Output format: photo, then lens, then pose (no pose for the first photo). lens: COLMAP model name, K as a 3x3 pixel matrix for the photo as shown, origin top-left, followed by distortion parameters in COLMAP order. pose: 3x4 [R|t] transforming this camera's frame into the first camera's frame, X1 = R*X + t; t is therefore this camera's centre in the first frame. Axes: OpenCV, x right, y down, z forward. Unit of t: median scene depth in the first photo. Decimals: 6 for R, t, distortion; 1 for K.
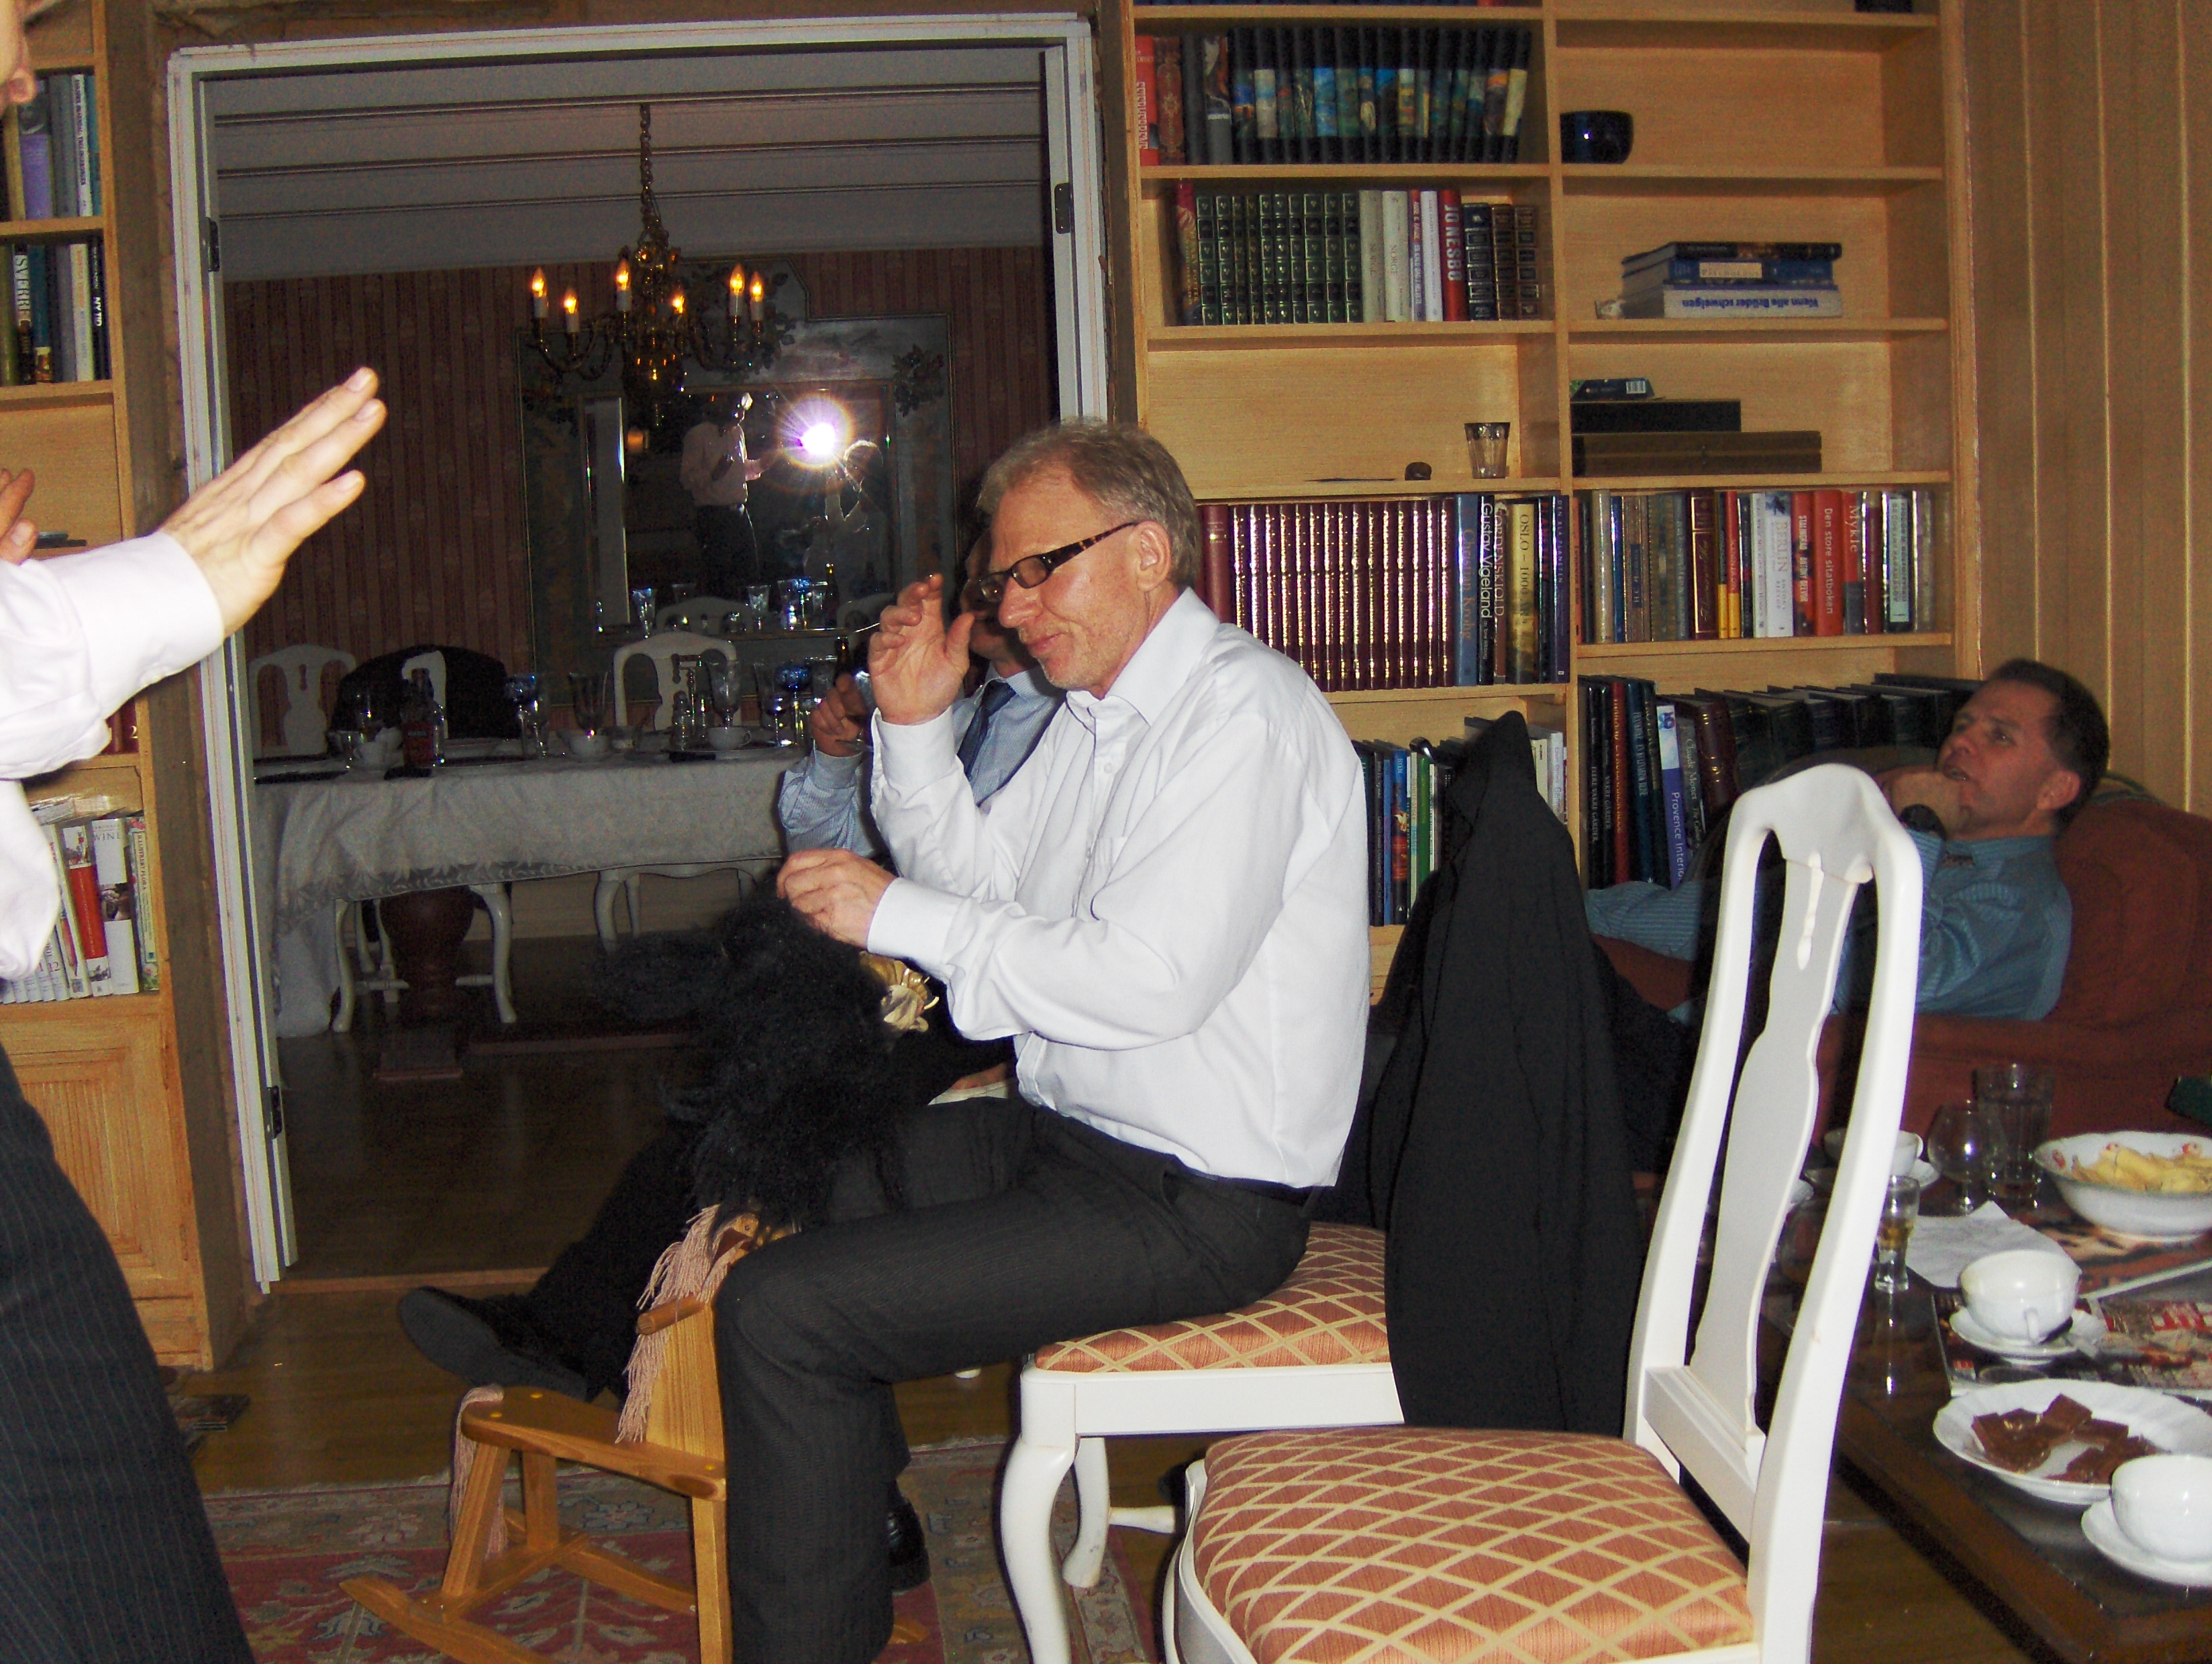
lens RADIAL K [[2342.5, 0, 1109.2], [0, 2342.5, 808.8], [0, 0, 1]] dist [-0.170093, 0.000000]
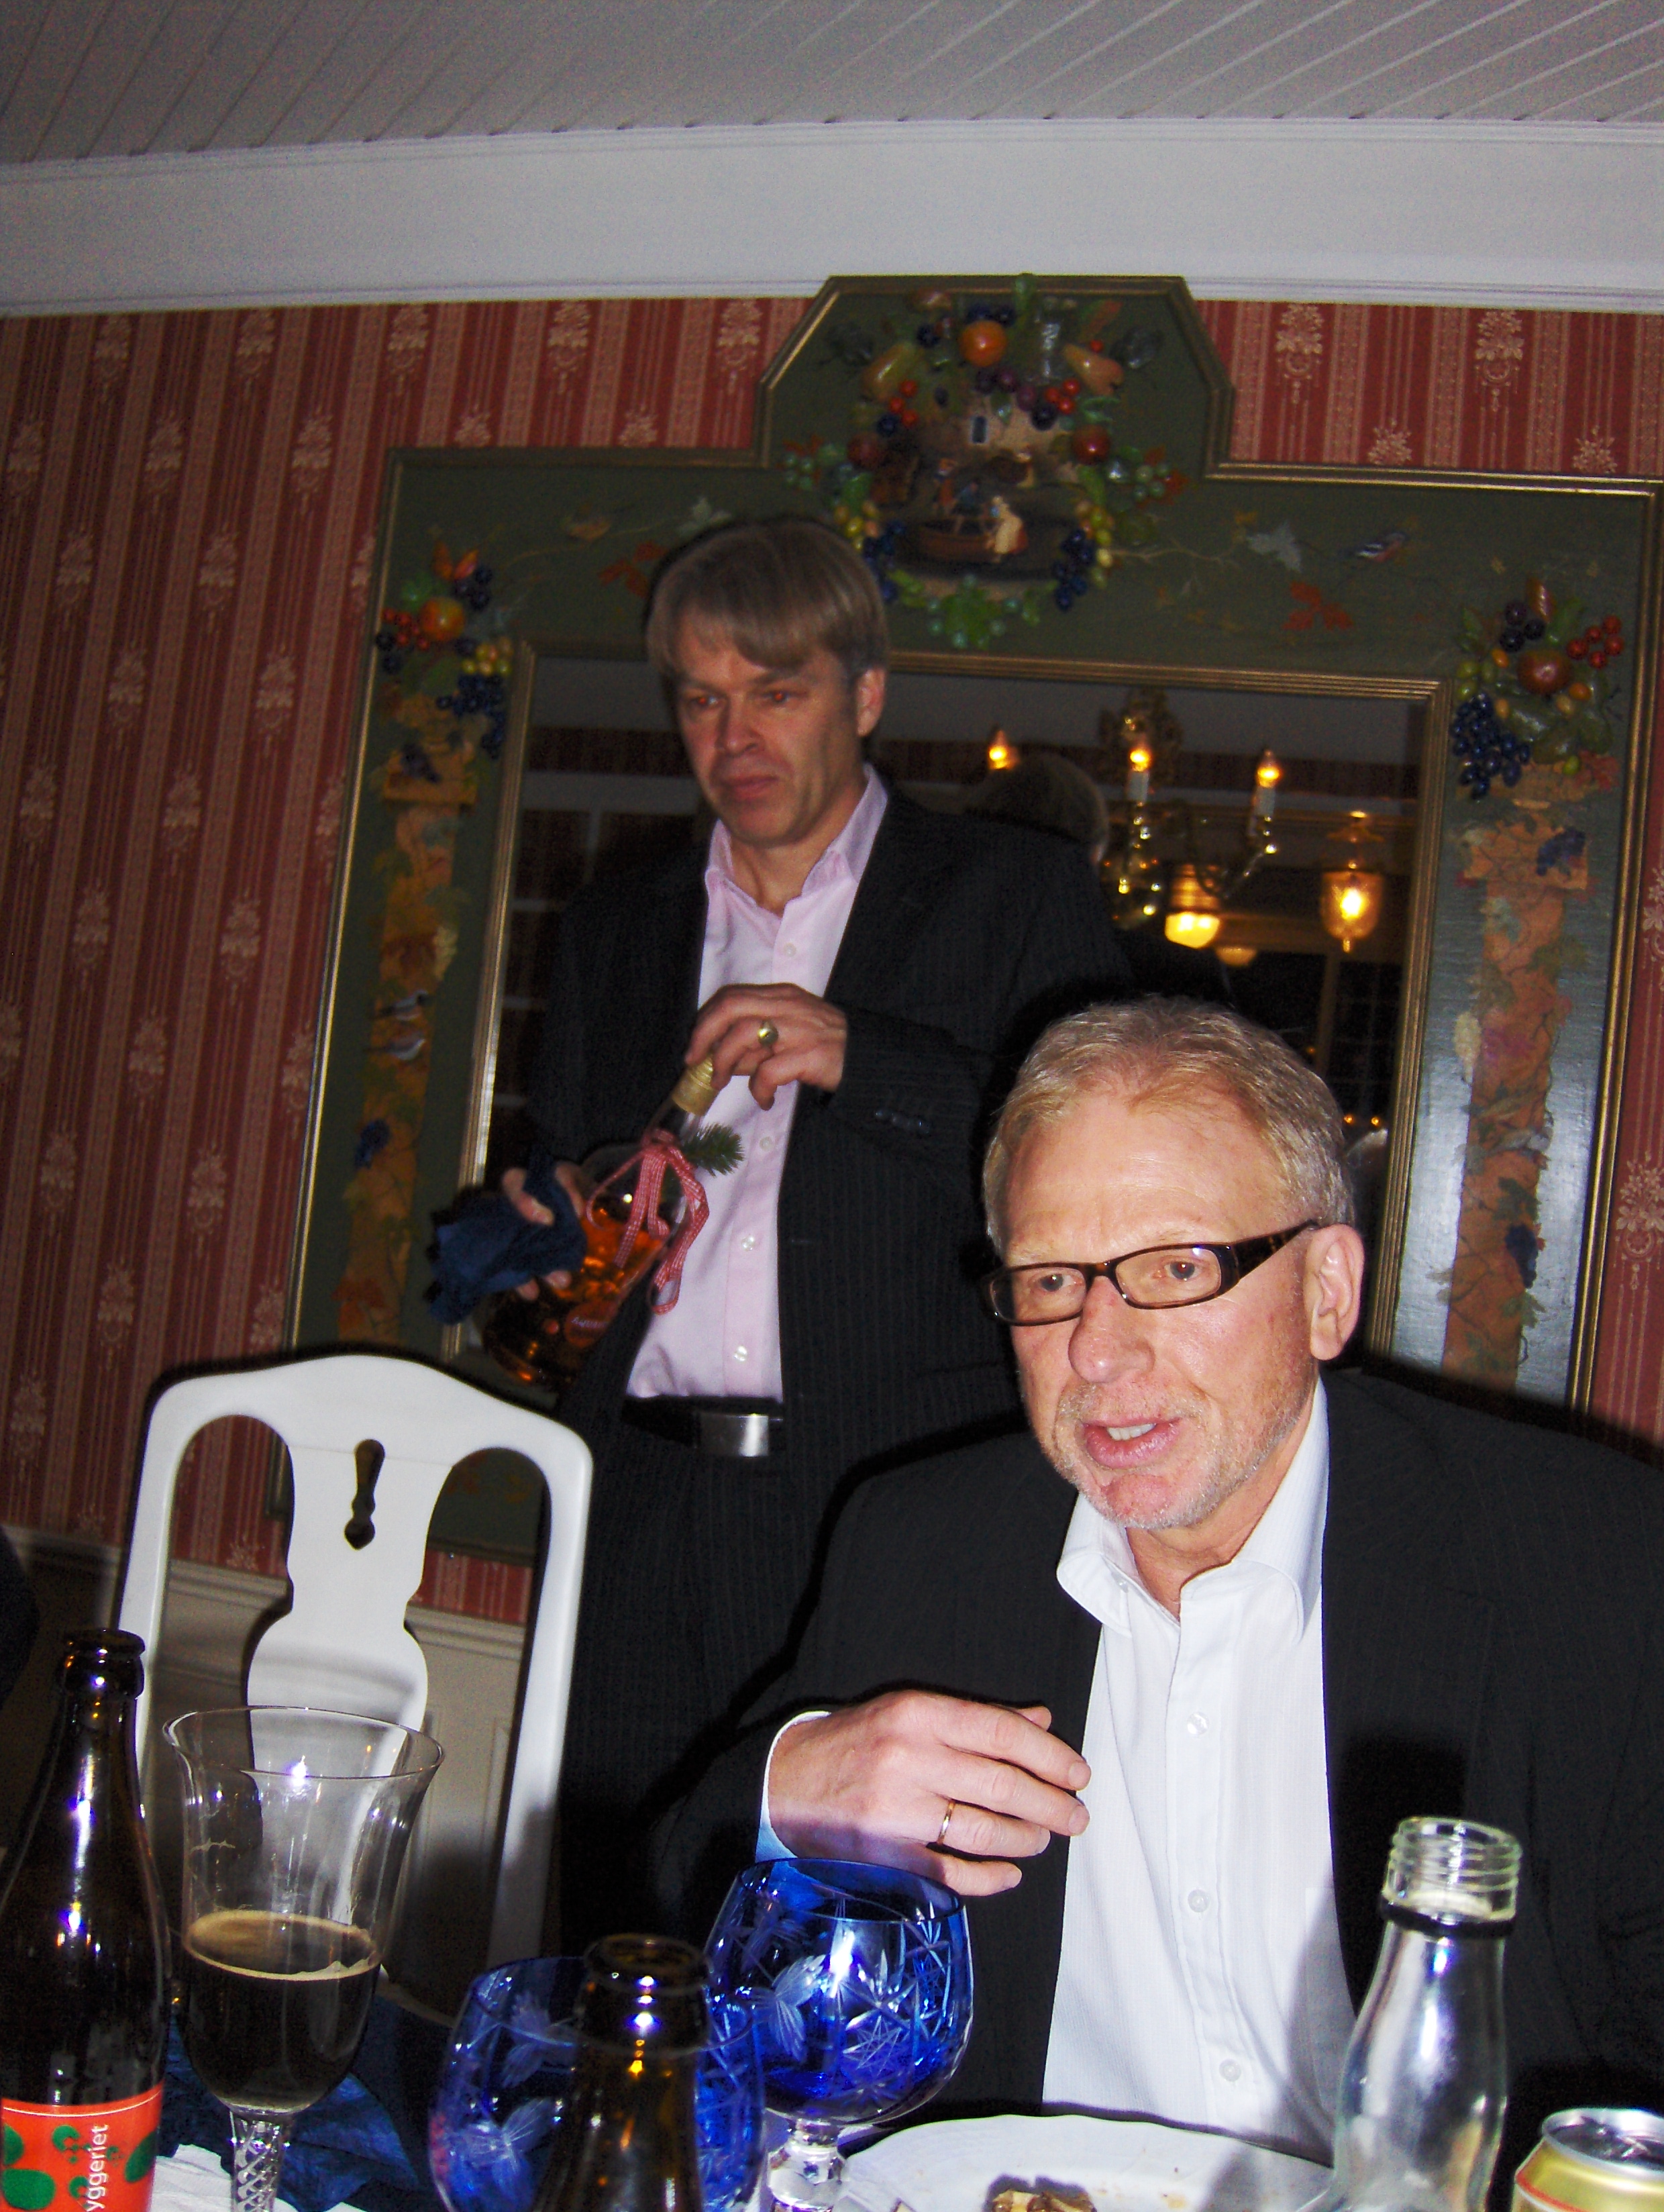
lens RADIAL K [[2342.5, 0, 843.4], [0, 2342.5, 1073.1], [0, 0, 1]] dist [-0.170093, 0.000000]
pose [[0.903096, 0.117443, -0.413067, -0.065587], [-0.196262, 0.968423, -0.153749, -0.141933], [0.381967, 0.219919, 0.897628, 1.416586]]
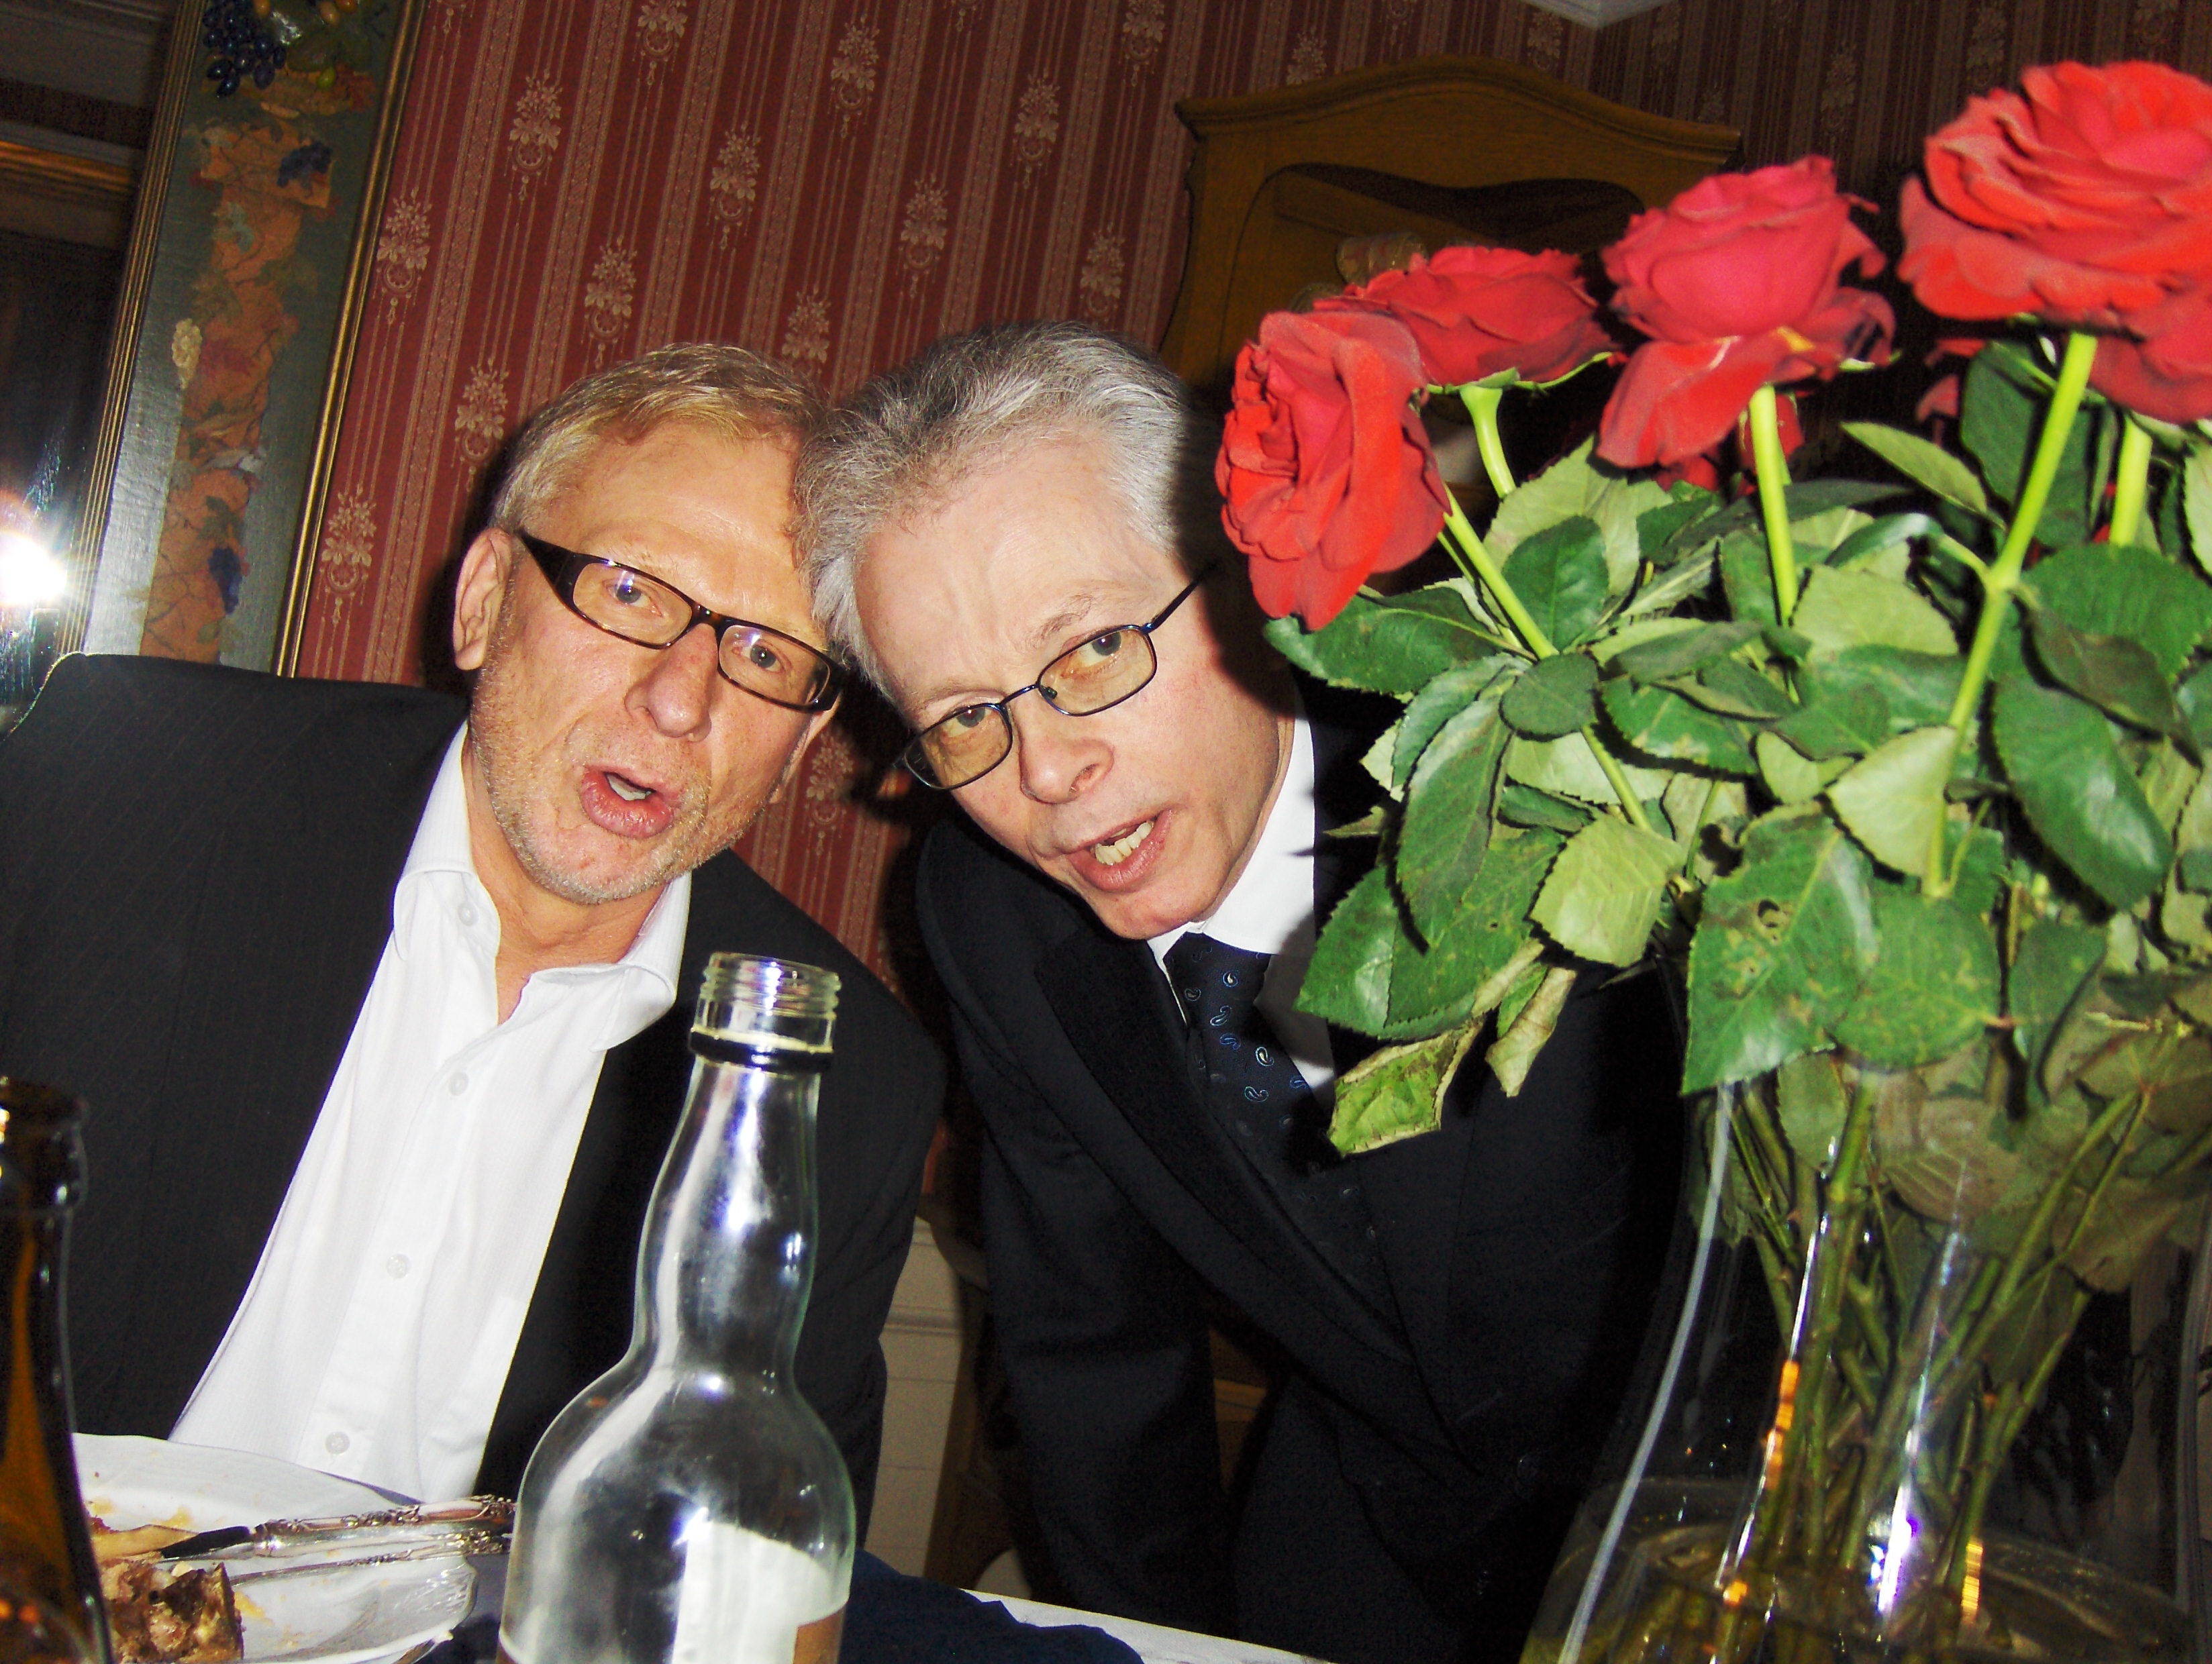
lens RADIAL K [[2342.5, 0, 1012.6], [0, 2342.5, 841.3], [0, 0, 1]] dist [-0.170093, 0.000000]
pose [[0.938501, 0.193572, 0.285914, -0.115409], [-0.160975, 0.977867, -0.133652, -0.113878], [-0.305457, 0.079407, 0.948889, 1.436072]]
